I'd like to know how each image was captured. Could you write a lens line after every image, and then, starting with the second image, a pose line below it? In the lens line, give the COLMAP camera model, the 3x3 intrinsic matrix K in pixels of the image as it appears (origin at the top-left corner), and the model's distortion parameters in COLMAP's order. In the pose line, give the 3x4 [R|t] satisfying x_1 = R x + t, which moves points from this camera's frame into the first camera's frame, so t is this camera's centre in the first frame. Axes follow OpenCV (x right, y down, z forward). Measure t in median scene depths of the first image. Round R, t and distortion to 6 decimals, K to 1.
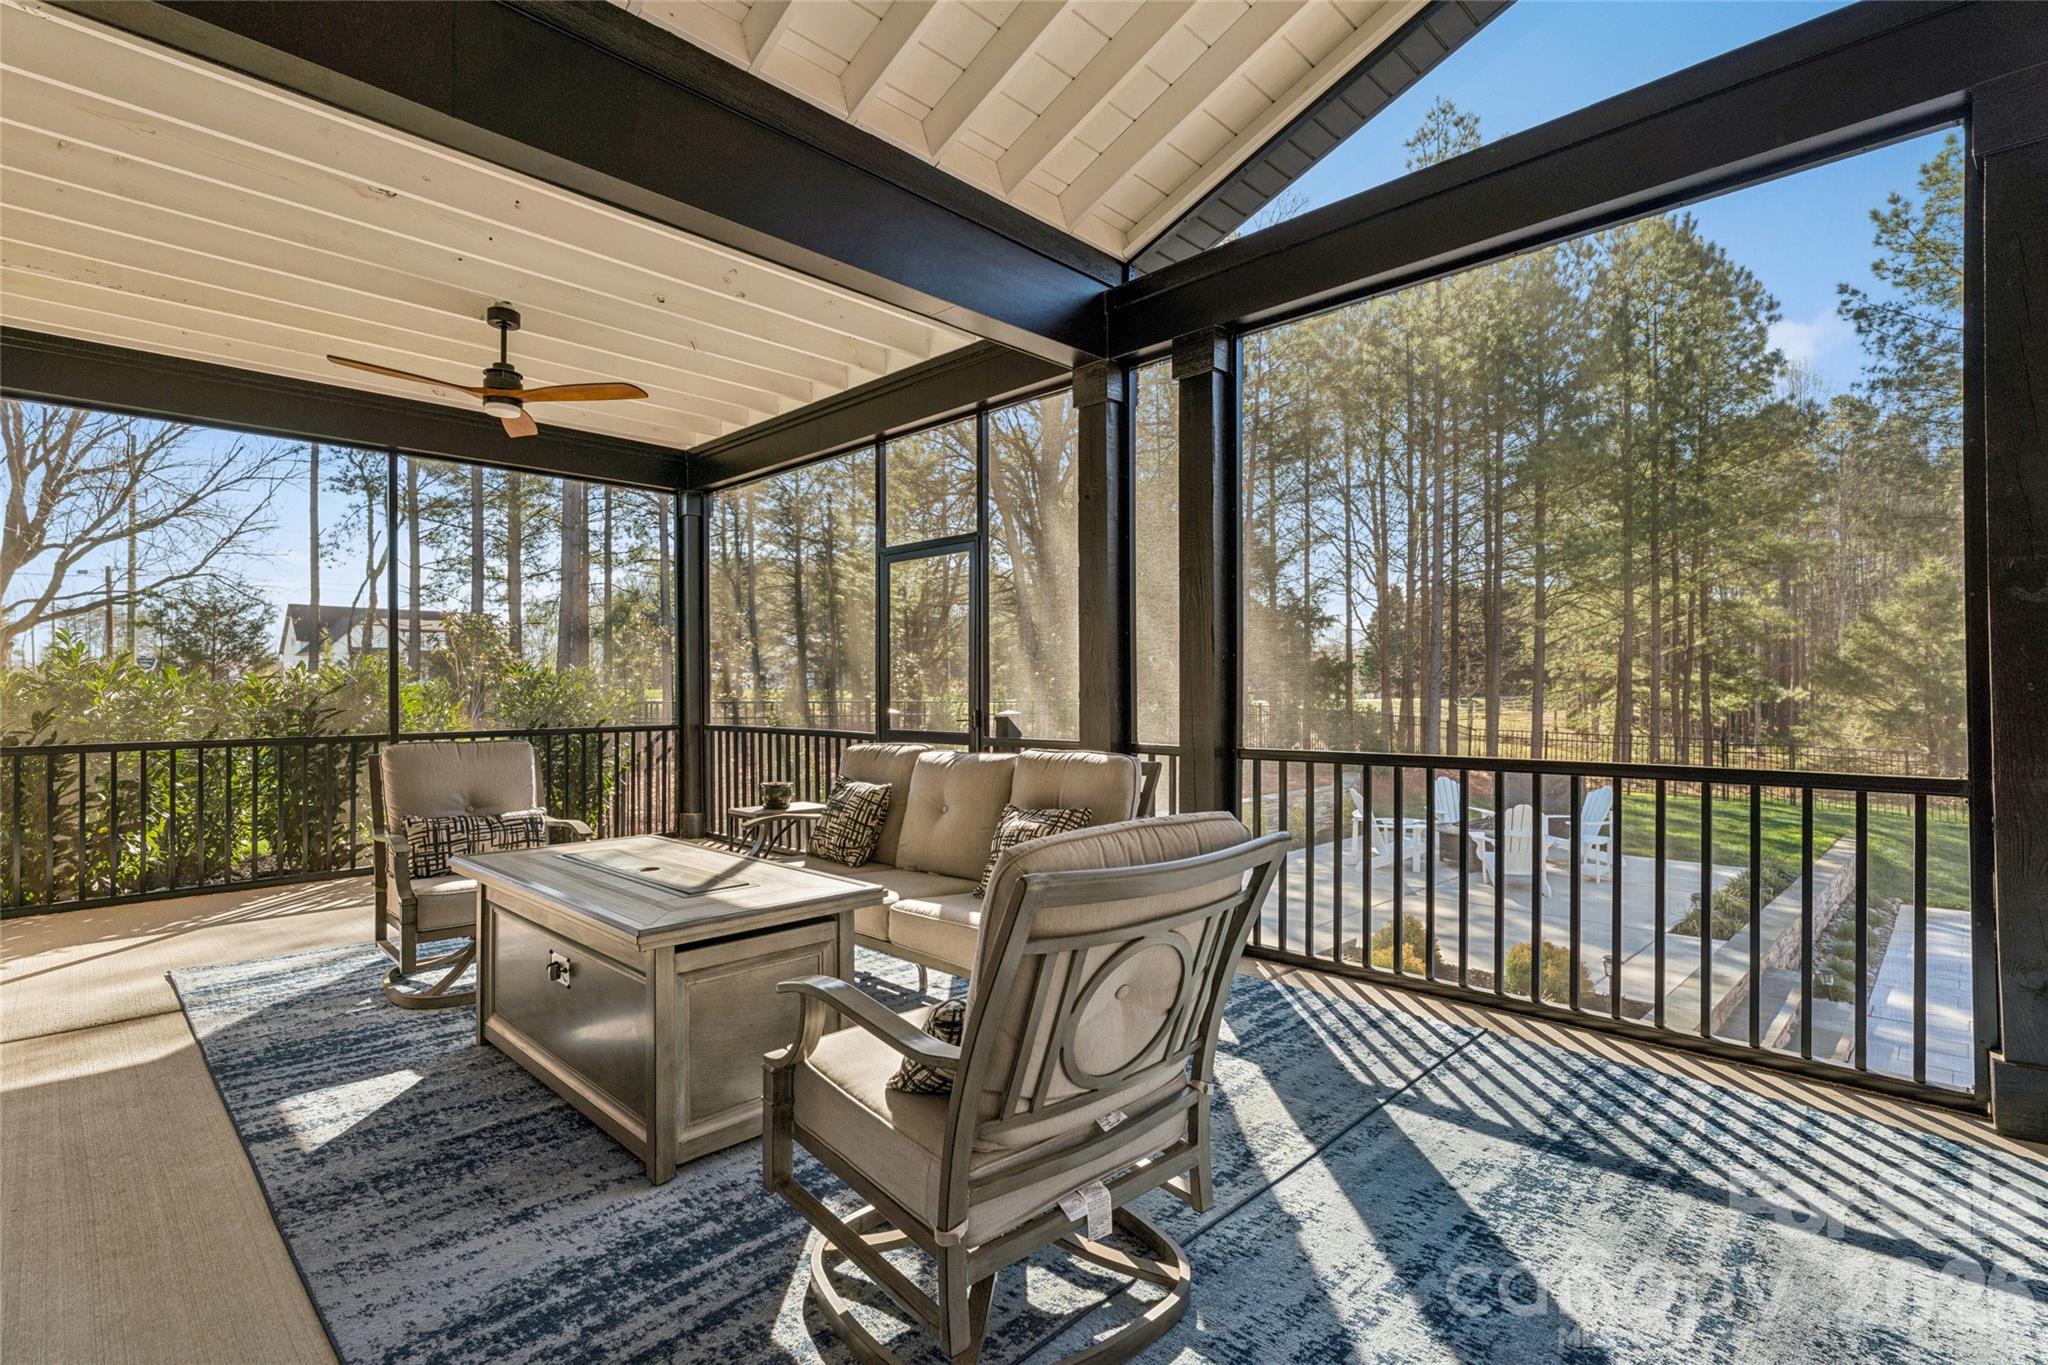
lens RADIAL K [[963.2, 0, 1035.7], [0, 963.2, 697.8], [0, 0, 1]] dist [-0.002348, 0.001662]
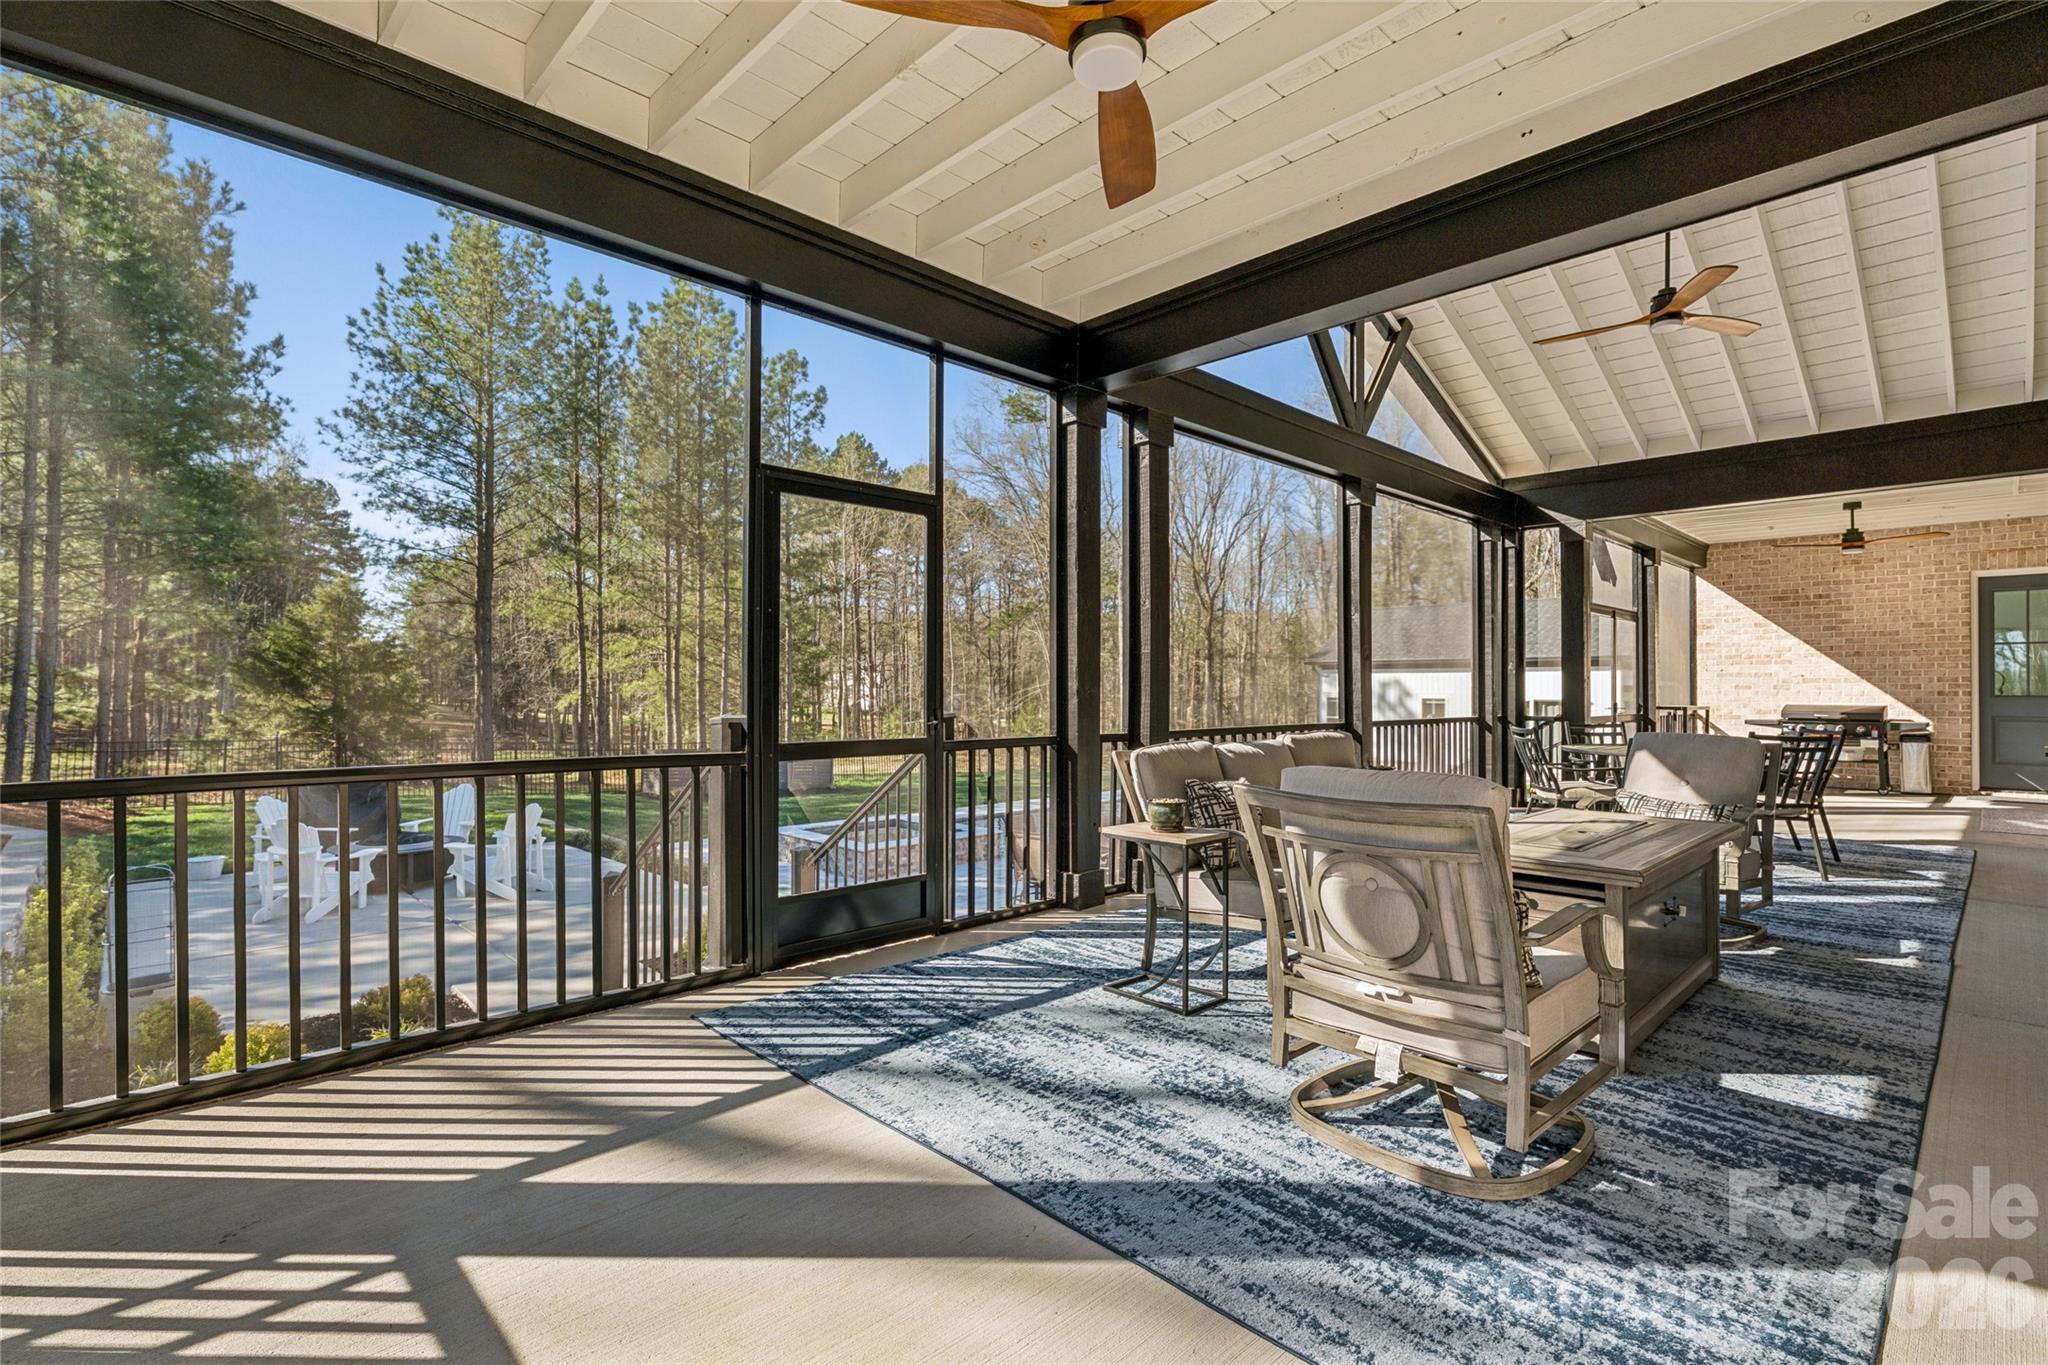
lens RADIAL K [[963.2, 0, 1034.7], [0, 963.2, 672.9], [0, 0, 1]] dist [-0.002348, 0.001662]
pose [[0.024753, 0.021321, 0.999466, -0.525789], [0.011324, 0.999702, -0.021606, 0.000038], [-0.999629, 0.011852, 0.024504, 0.534905]]
